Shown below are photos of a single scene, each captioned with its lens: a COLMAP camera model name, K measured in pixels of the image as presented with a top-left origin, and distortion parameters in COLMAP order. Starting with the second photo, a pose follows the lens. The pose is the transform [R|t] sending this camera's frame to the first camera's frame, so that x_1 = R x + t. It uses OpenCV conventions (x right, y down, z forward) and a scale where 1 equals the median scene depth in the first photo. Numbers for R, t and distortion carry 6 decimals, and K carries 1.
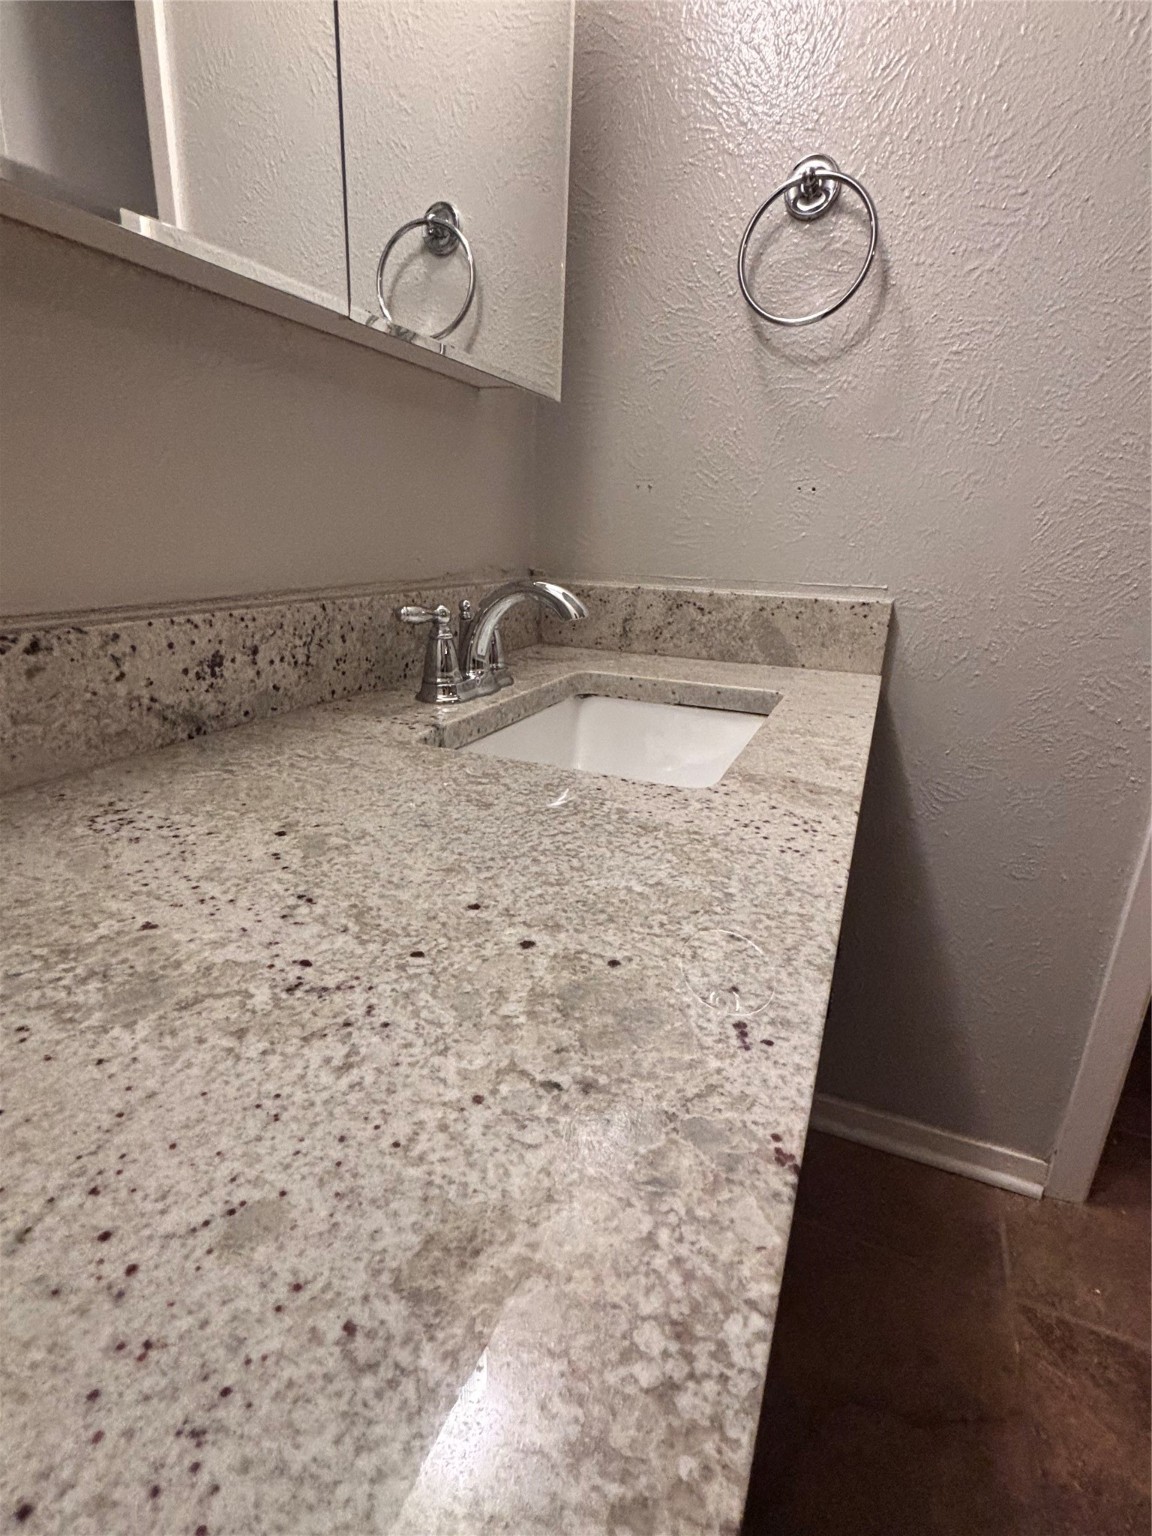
lens RADIAL K [[732.3, 0, 575.5], [0, 732.3, 768.7], [0, 0, 1]] dist [0.008135, -0.003798]
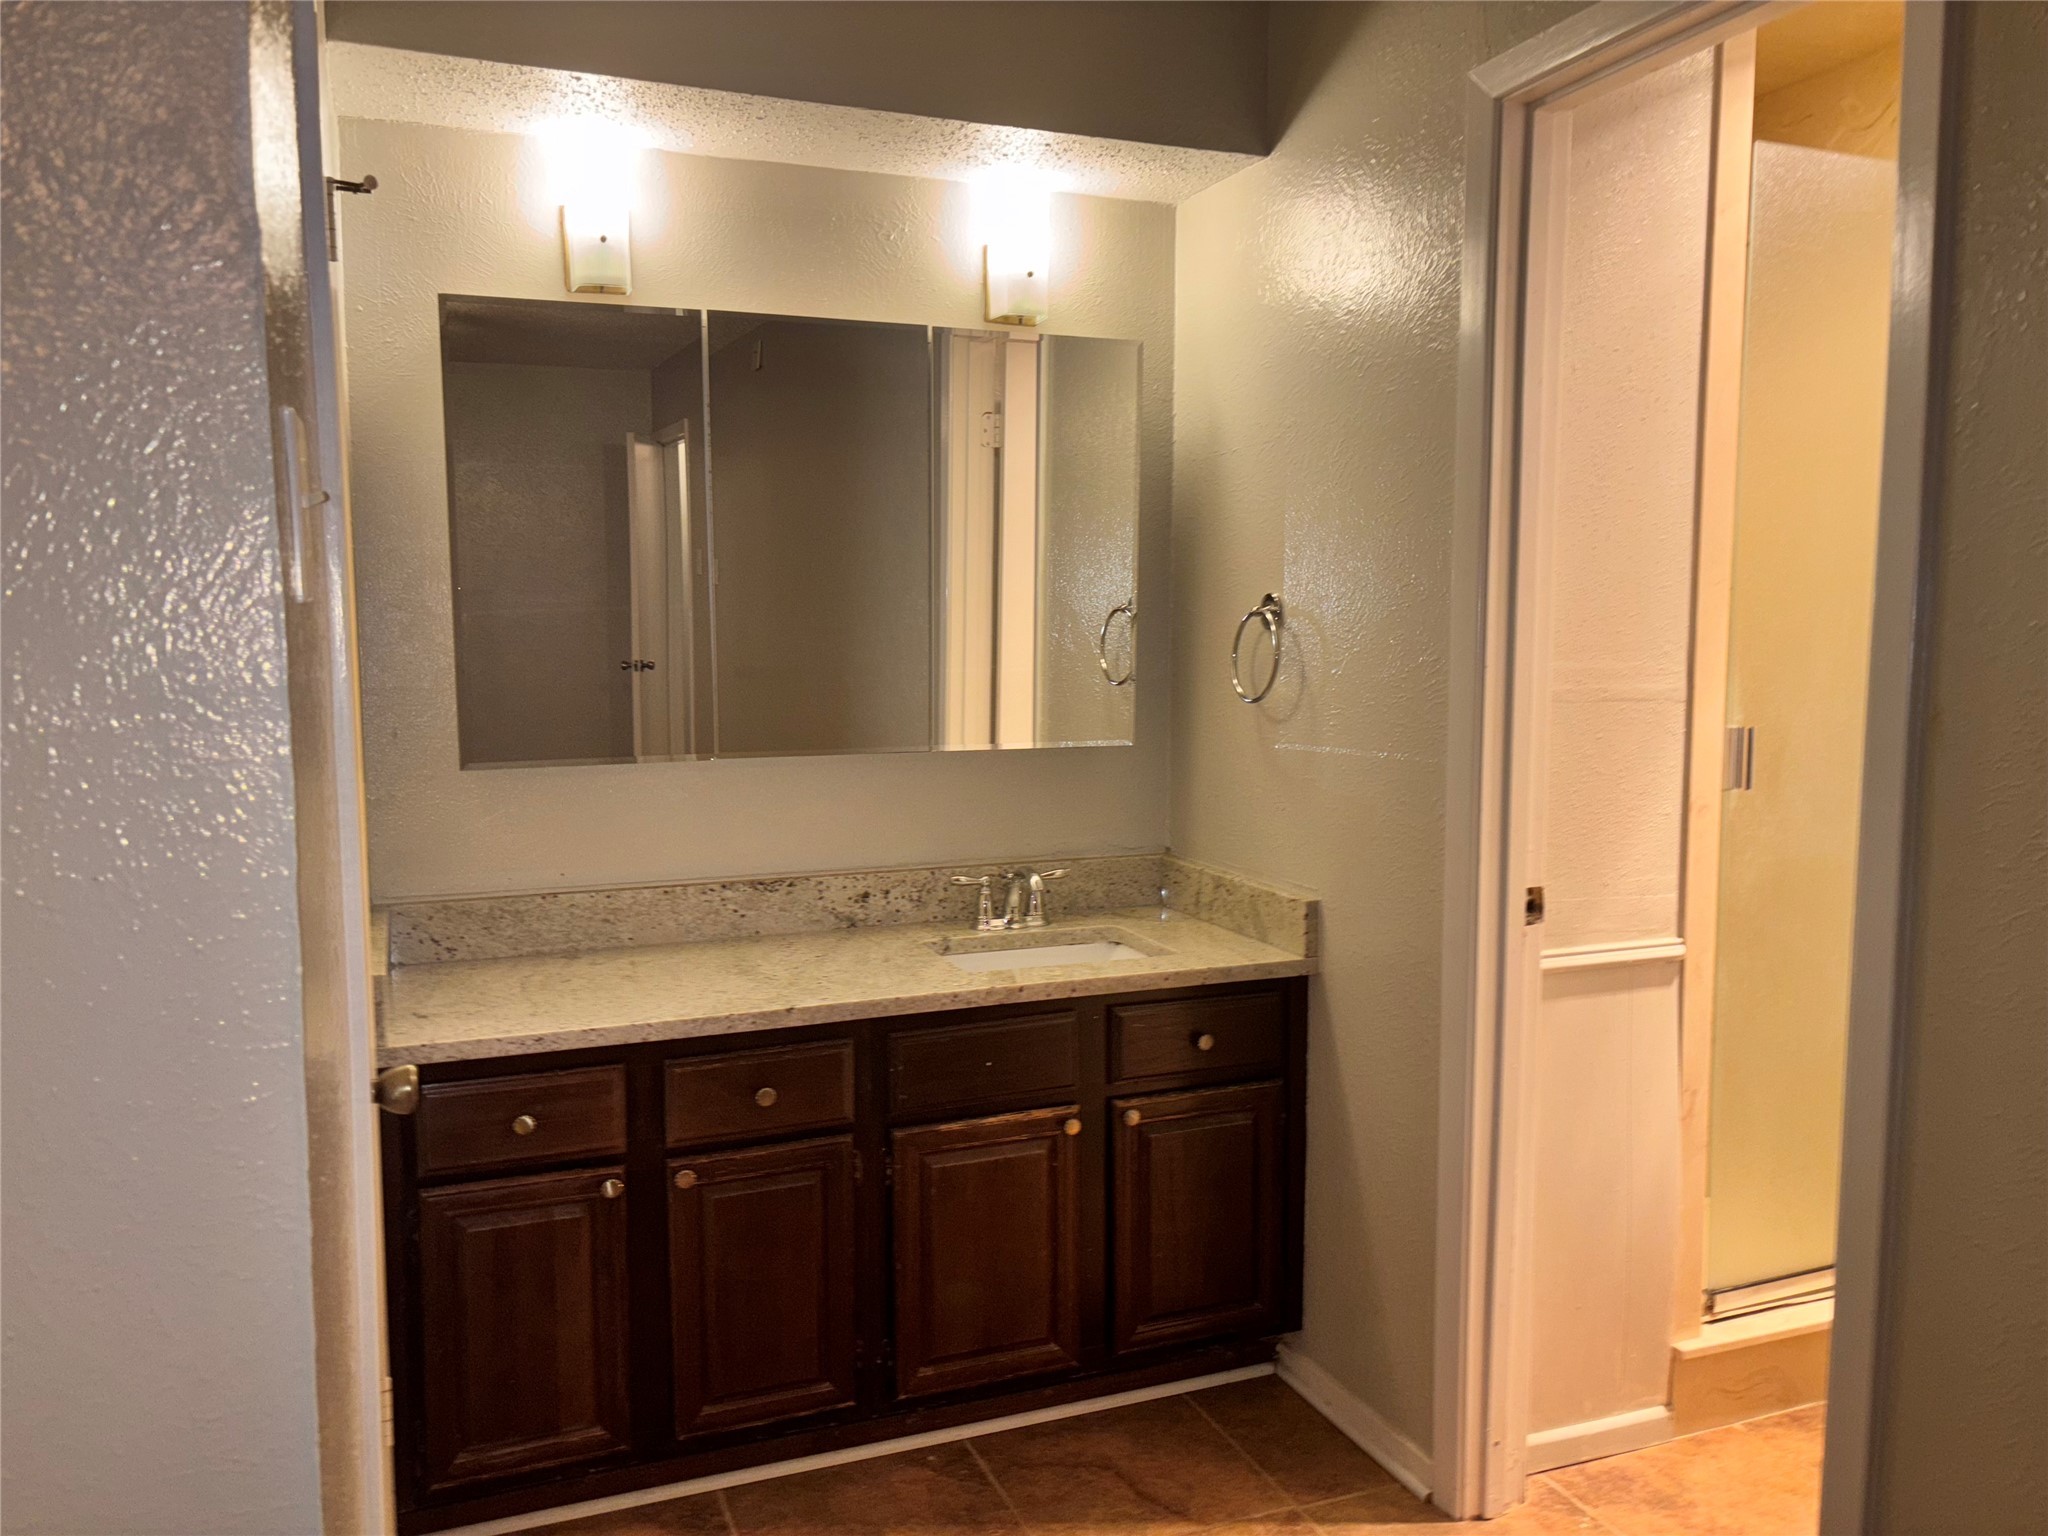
lens RADIAL K [[1544.2, 0, 1012.1], [0, 1544.2, 785.9], [0, 0, 1]] dist [0.066258, -0.063964]
pose [[0.693924, 0.044755, -0.718656, 2.720447], [-0.198766, 0.971192, -0.131443, 0.050595], [0.692070, 0.234056, 0.682830, -1.692766]]
